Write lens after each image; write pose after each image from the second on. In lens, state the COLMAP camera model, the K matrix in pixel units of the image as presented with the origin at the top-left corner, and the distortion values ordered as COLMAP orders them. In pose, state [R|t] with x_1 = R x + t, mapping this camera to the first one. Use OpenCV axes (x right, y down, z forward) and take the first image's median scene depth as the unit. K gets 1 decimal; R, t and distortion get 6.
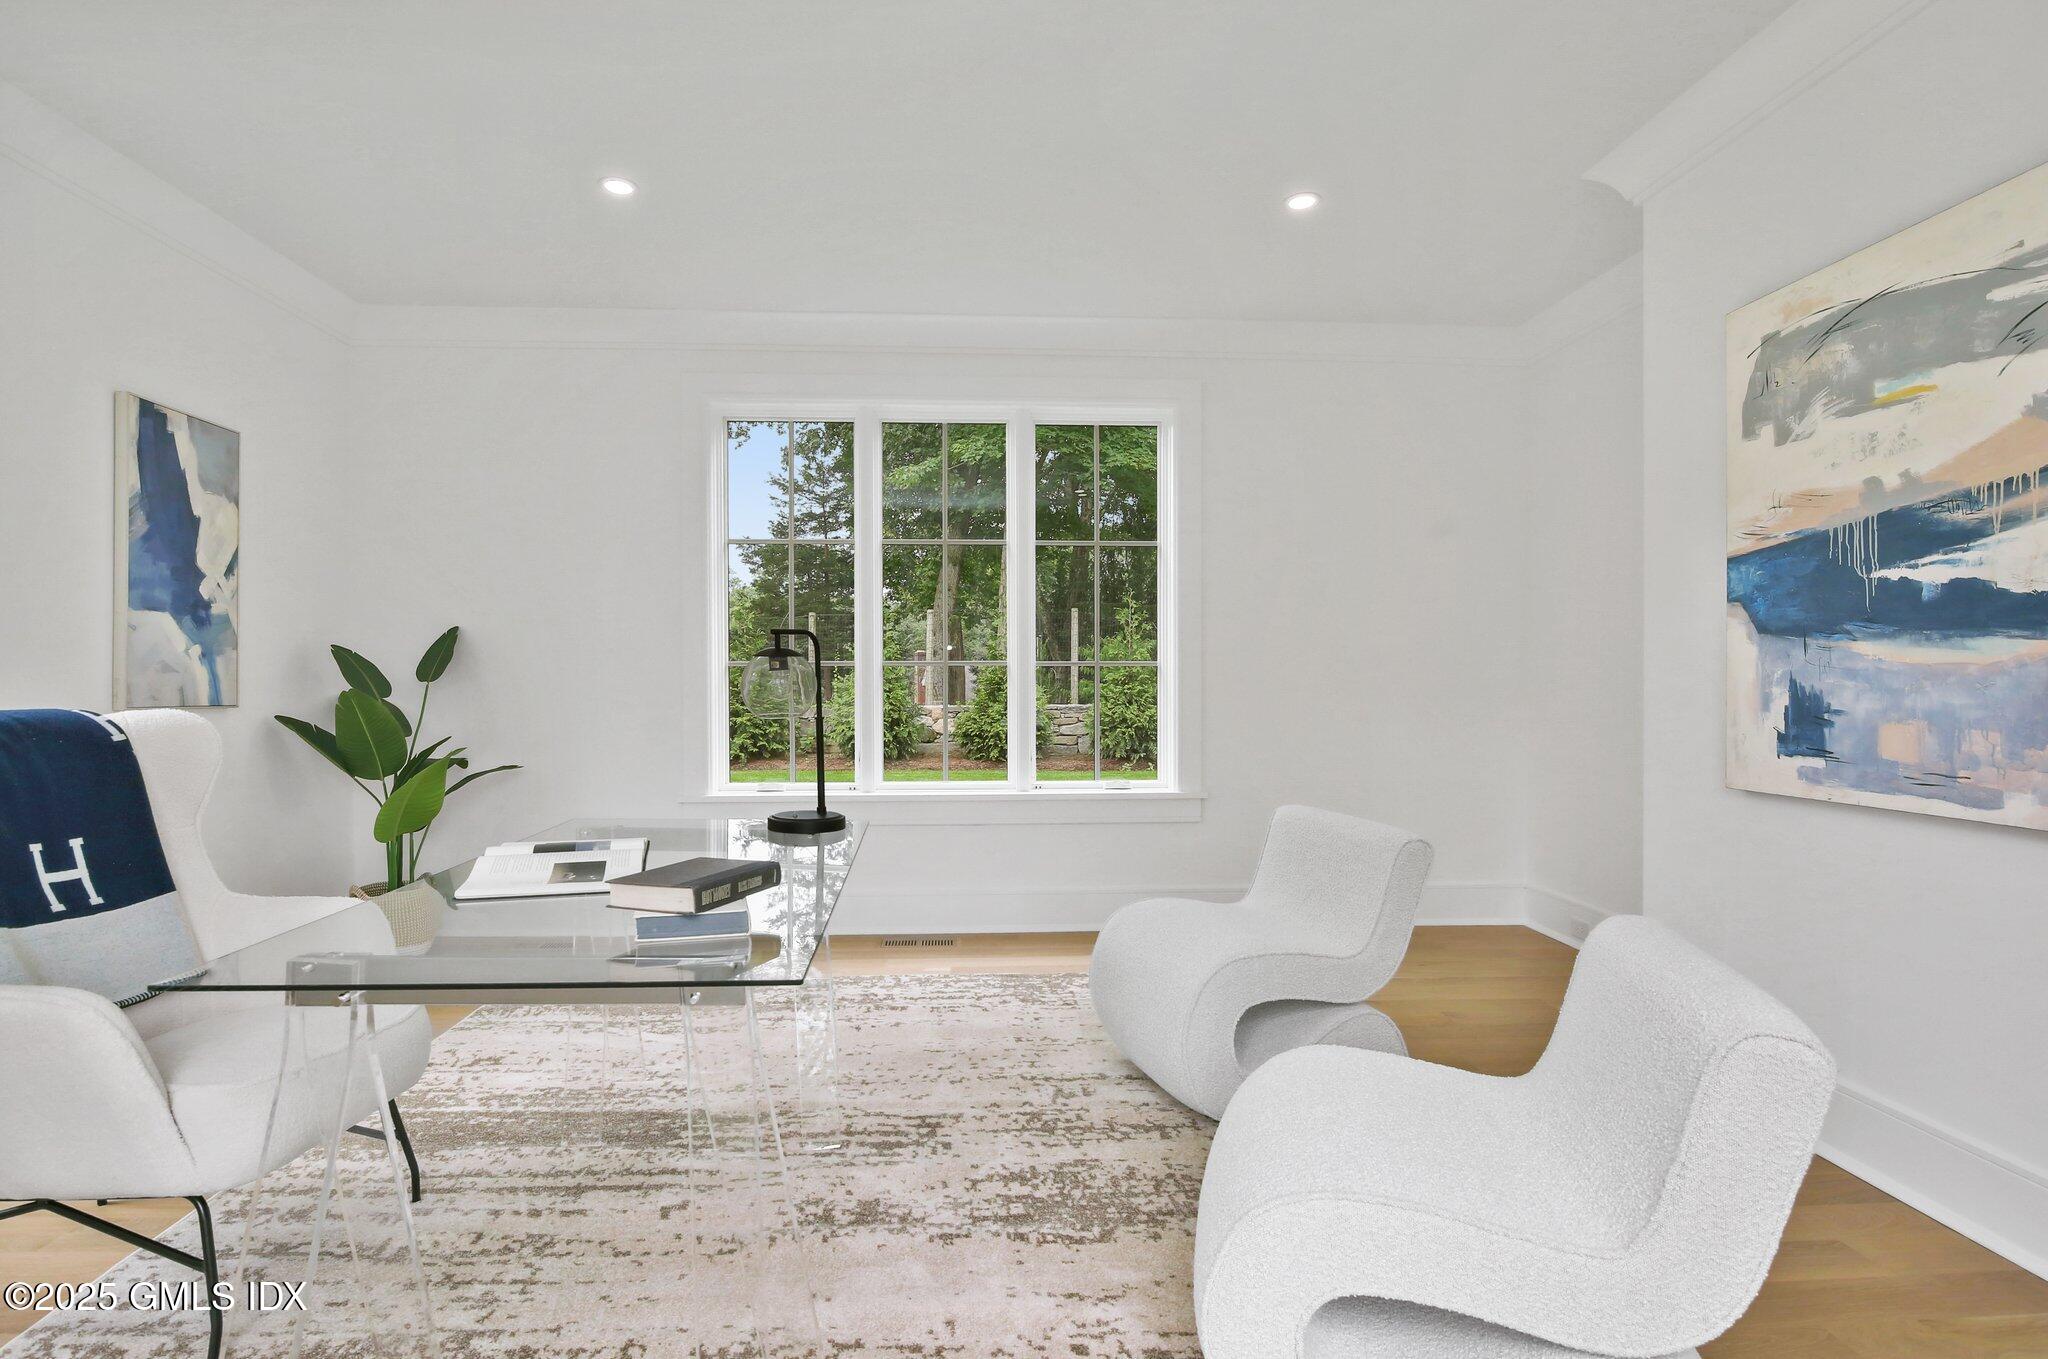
lens RADIAL K [[950.4, 0, 1026.0], [0, 950.4, 675.7], [0, 0, 1]] dist [-0.017701, -0.001166]
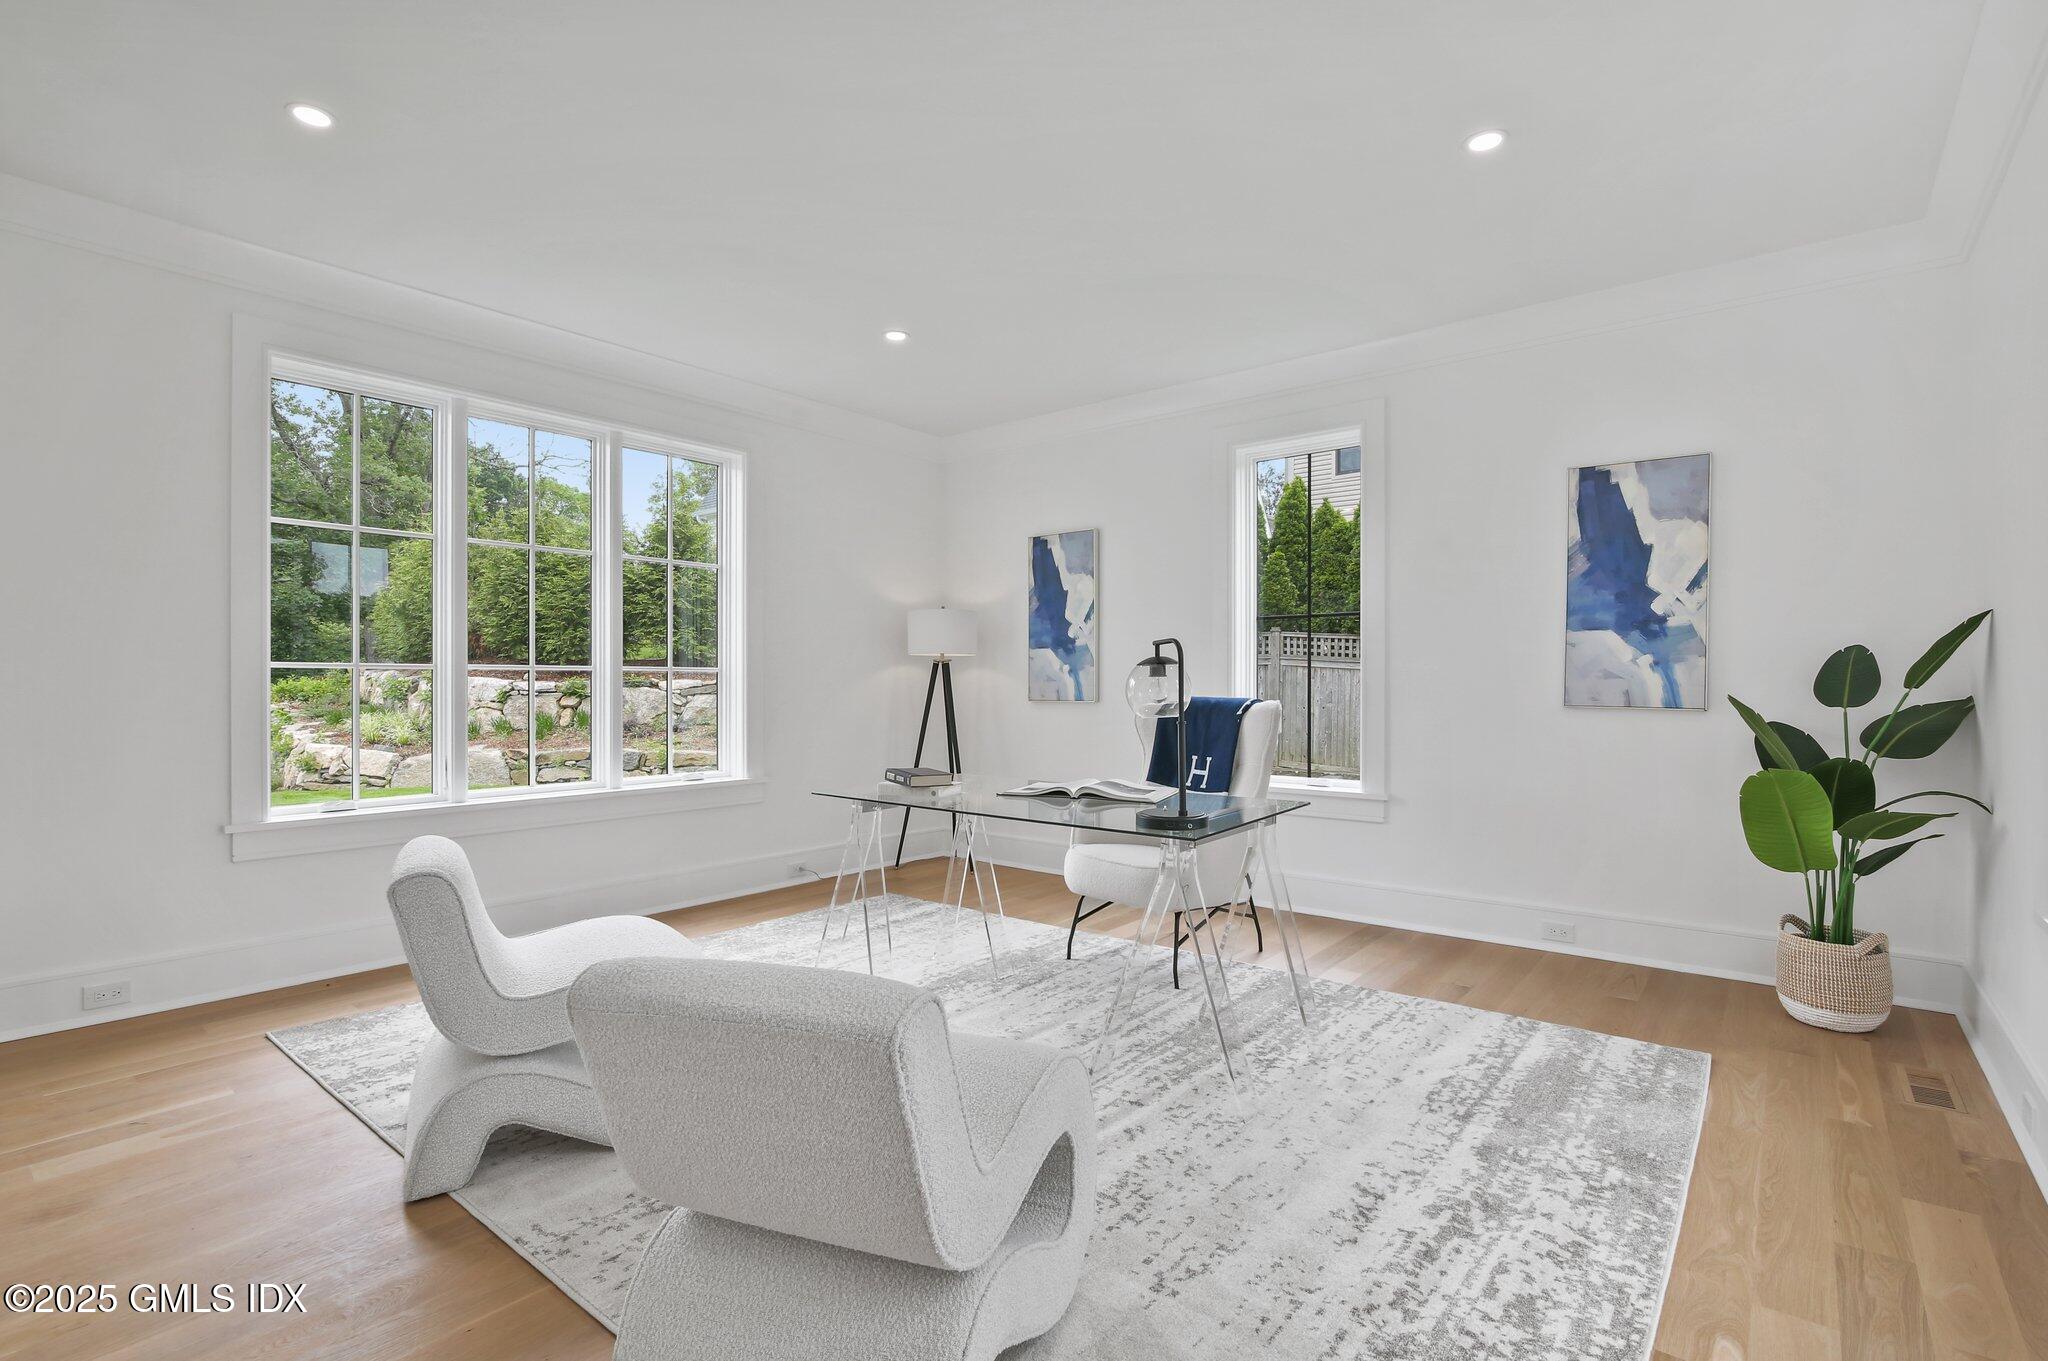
lens RADIAL K [[950.4, 0, 1013.5], [0, 950.4, 681.9], [0, 0, 1]] dist [-0.017701, -0.001166]
pose [[-0.682754, -0.000579, -0.730648, 0.520429], [0.001932, 0.999995, -0.002597, 0.002288], [0.730646, -0.003185, -0.682749, 1.249547]]
